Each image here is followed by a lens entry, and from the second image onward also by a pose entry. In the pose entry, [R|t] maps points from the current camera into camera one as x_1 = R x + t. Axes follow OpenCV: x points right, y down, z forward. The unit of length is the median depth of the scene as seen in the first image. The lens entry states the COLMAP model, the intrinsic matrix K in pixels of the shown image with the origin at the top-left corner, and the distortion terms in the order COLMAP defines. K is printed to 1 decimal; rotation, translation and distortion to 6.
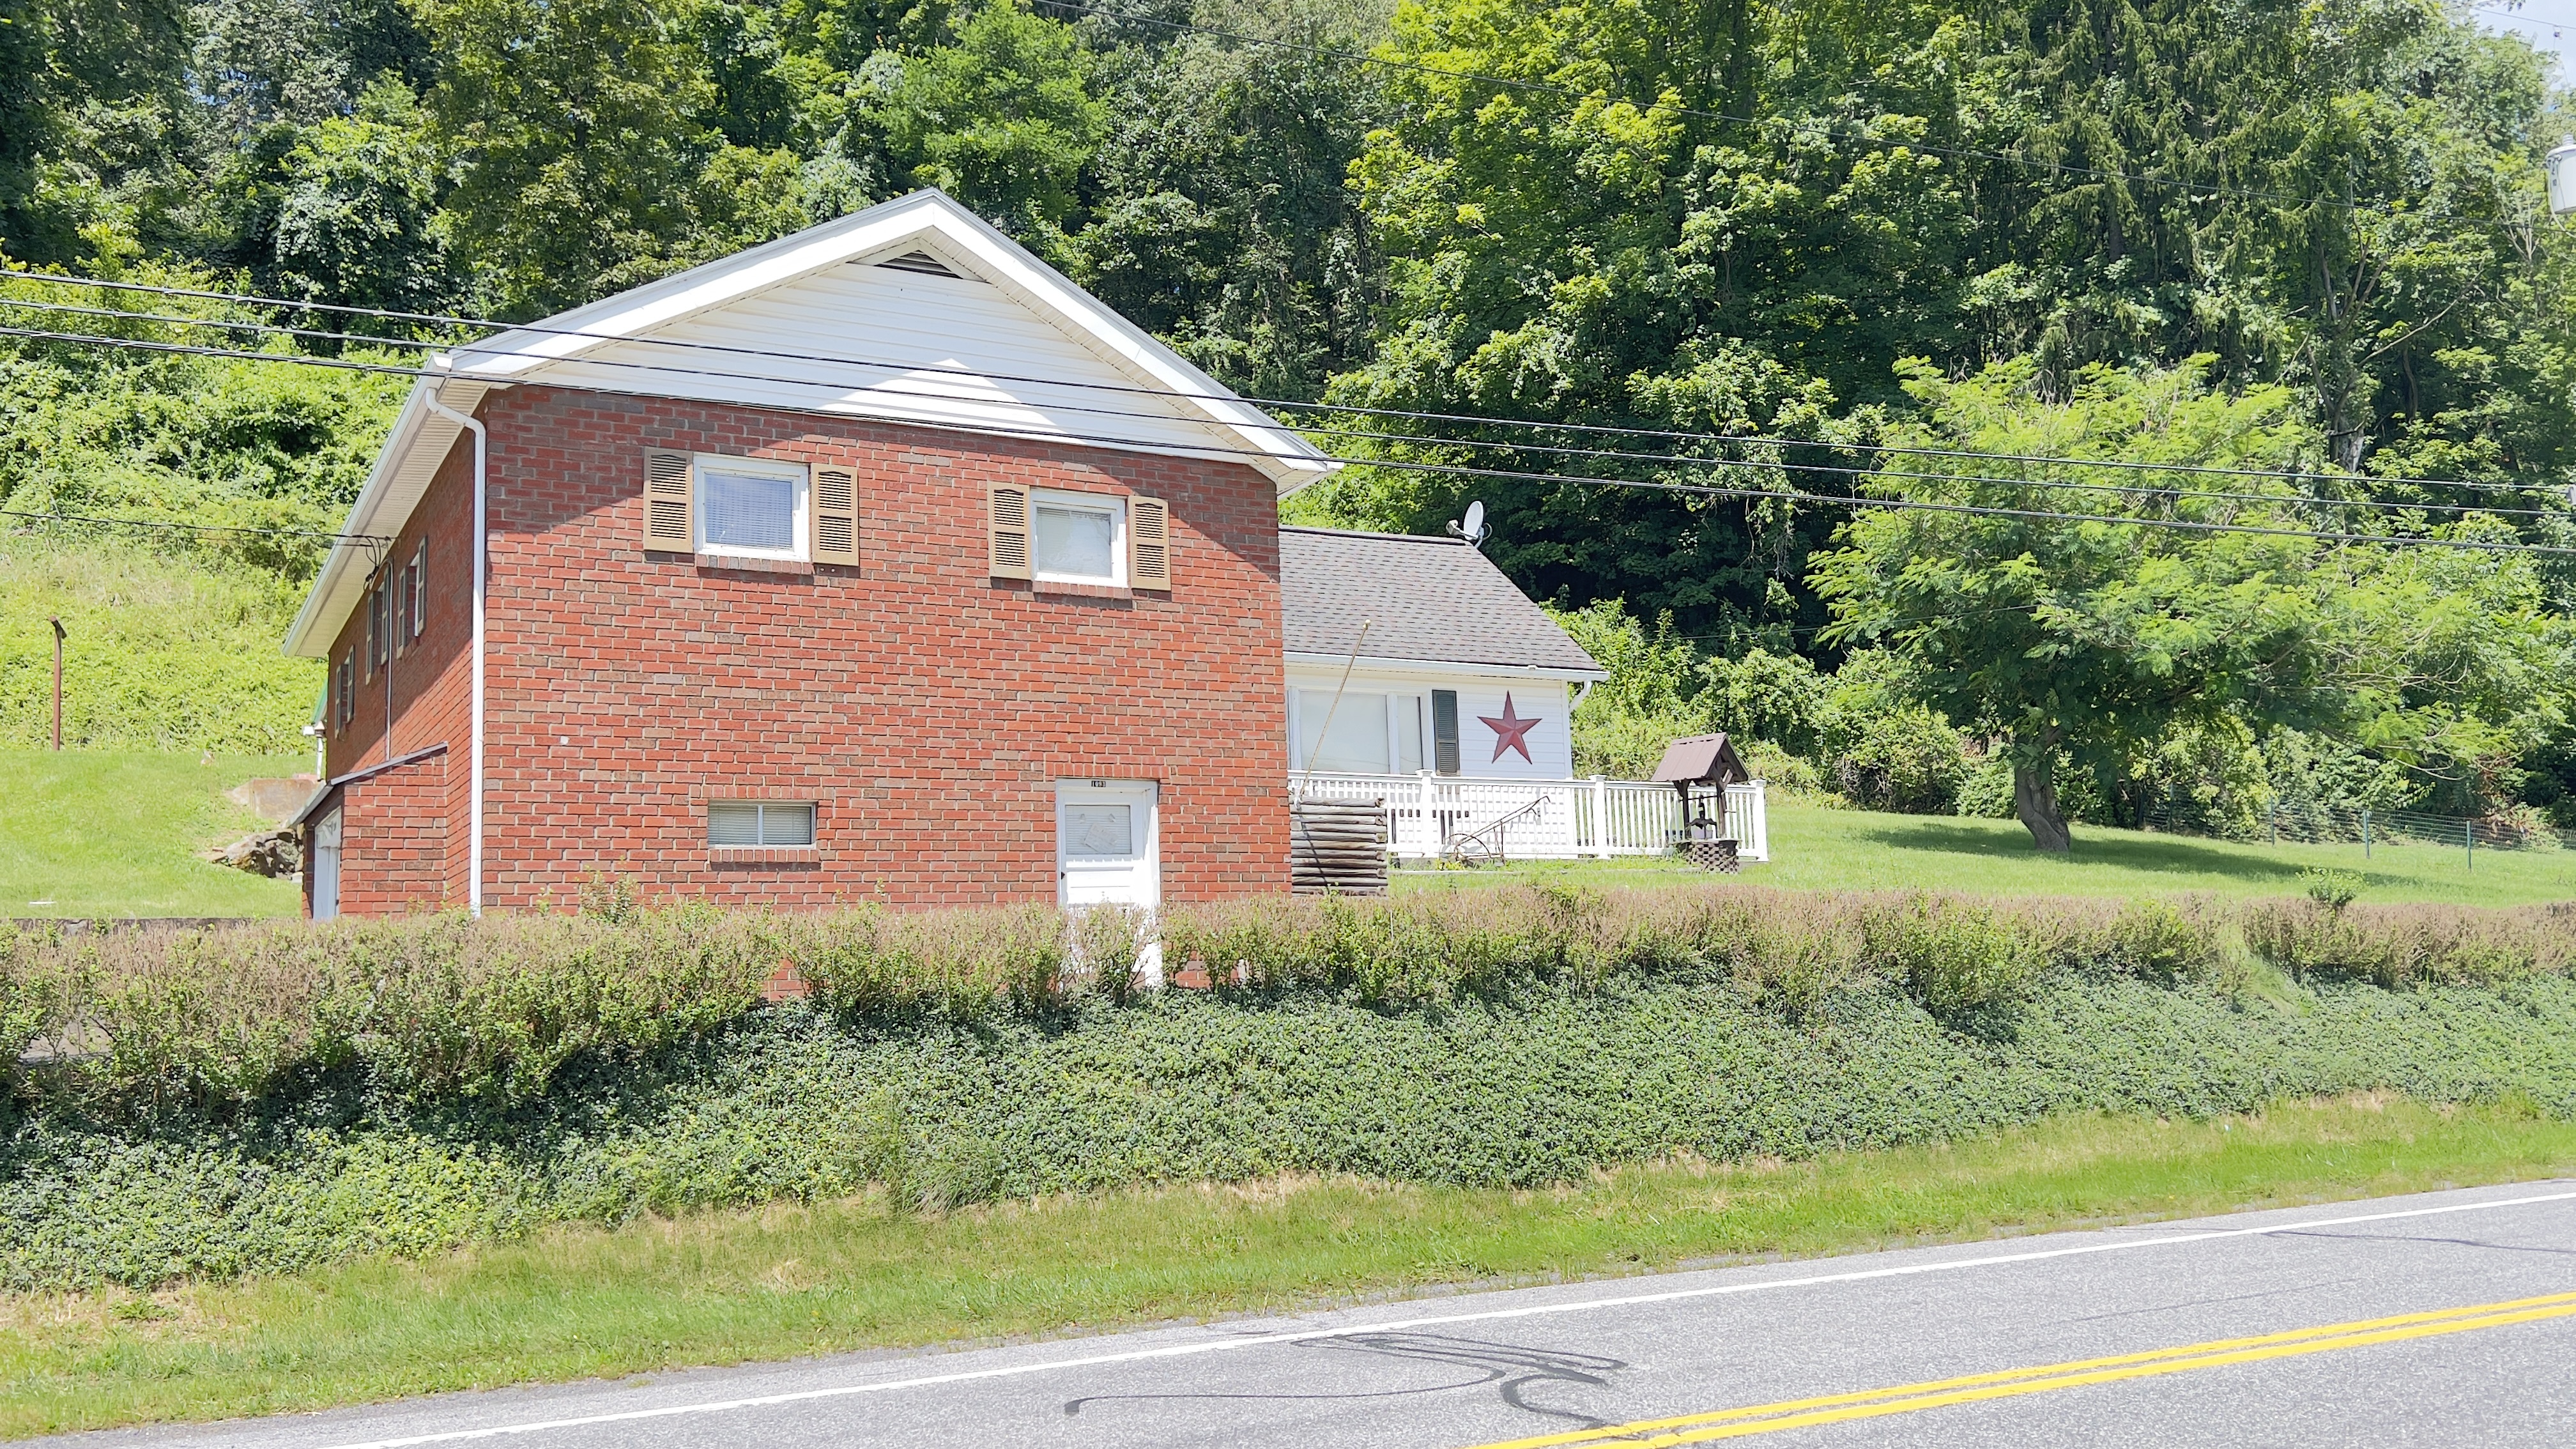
lens RADIAL K [[2146.6, 0, 1294.0], [0, 2146.6, 735.1], [0, 0, 1]] dist [0.092103, -0.130591]
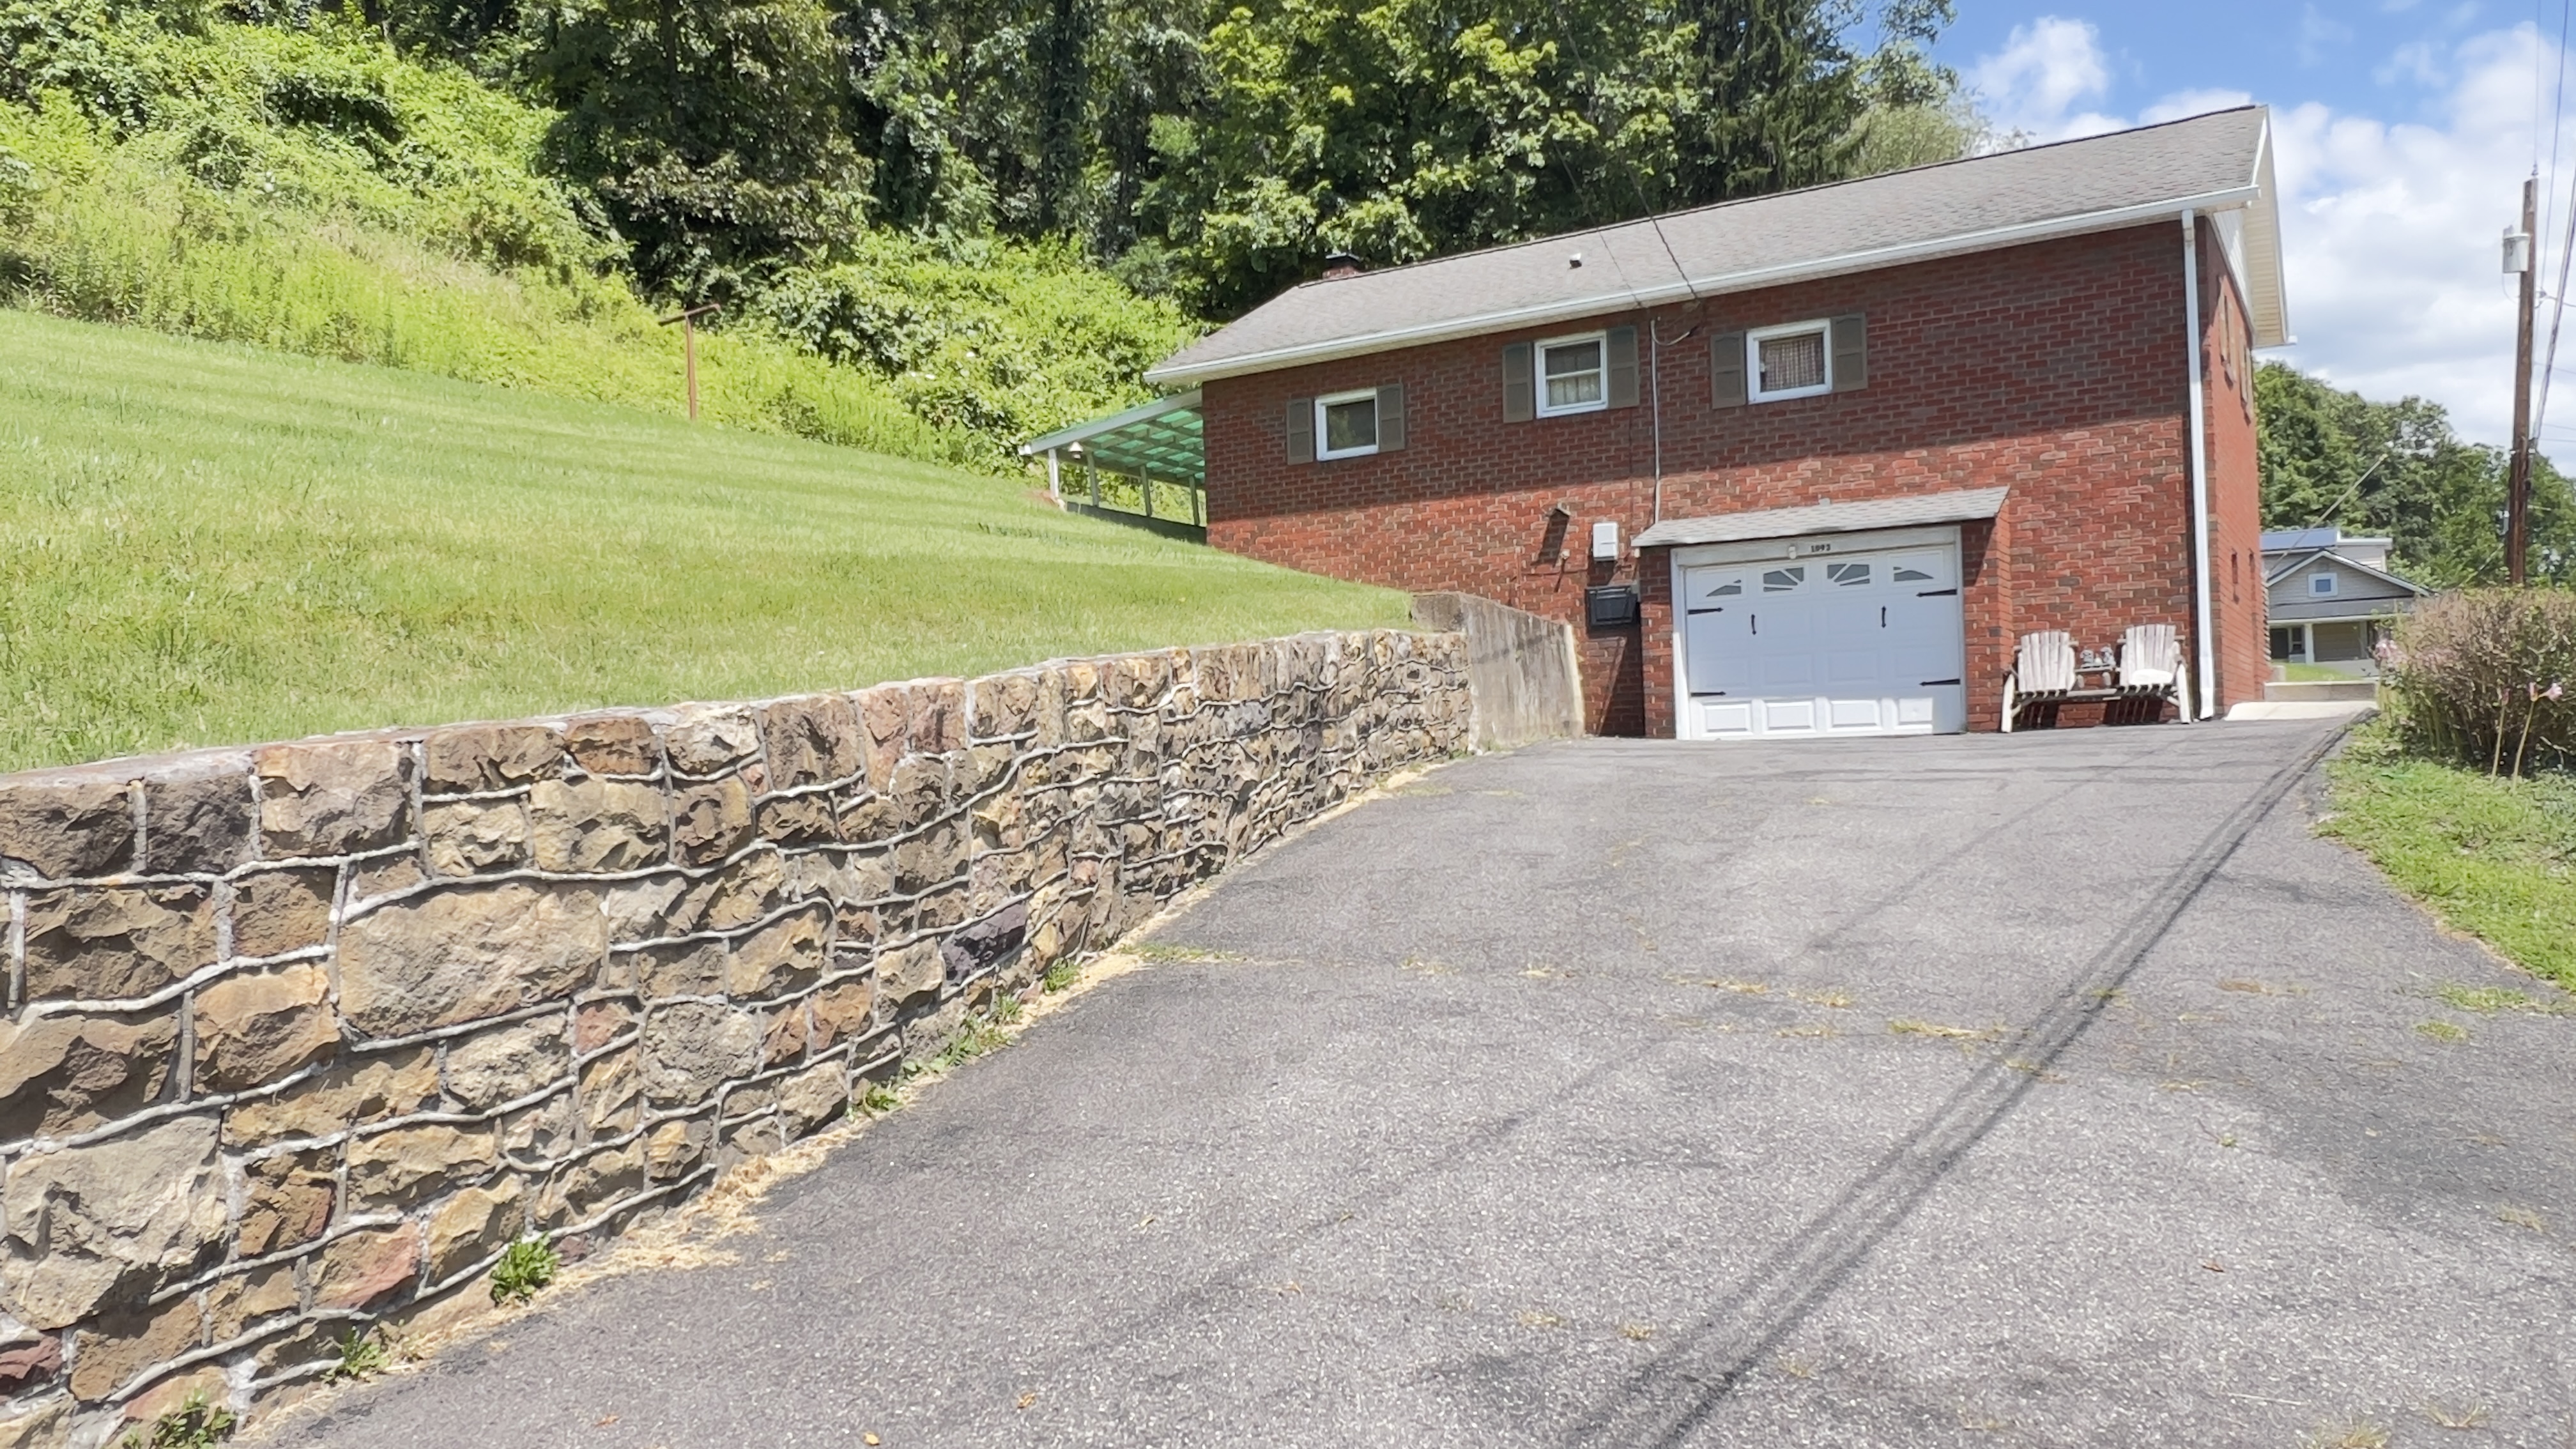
lens RADIAL K [[1789.6, 0, 1263.1], [0, 1789.6, 735.6], [0, 0, 1]] dist [0.002144, 0.000068]
pose [[0.873563, 0.016321, 0.486438, -0.696629], [-0.067719, 0.993792, 0.088269, 0.046082], [-0.481977, -0.110050, 0.869245, 0.161338]]
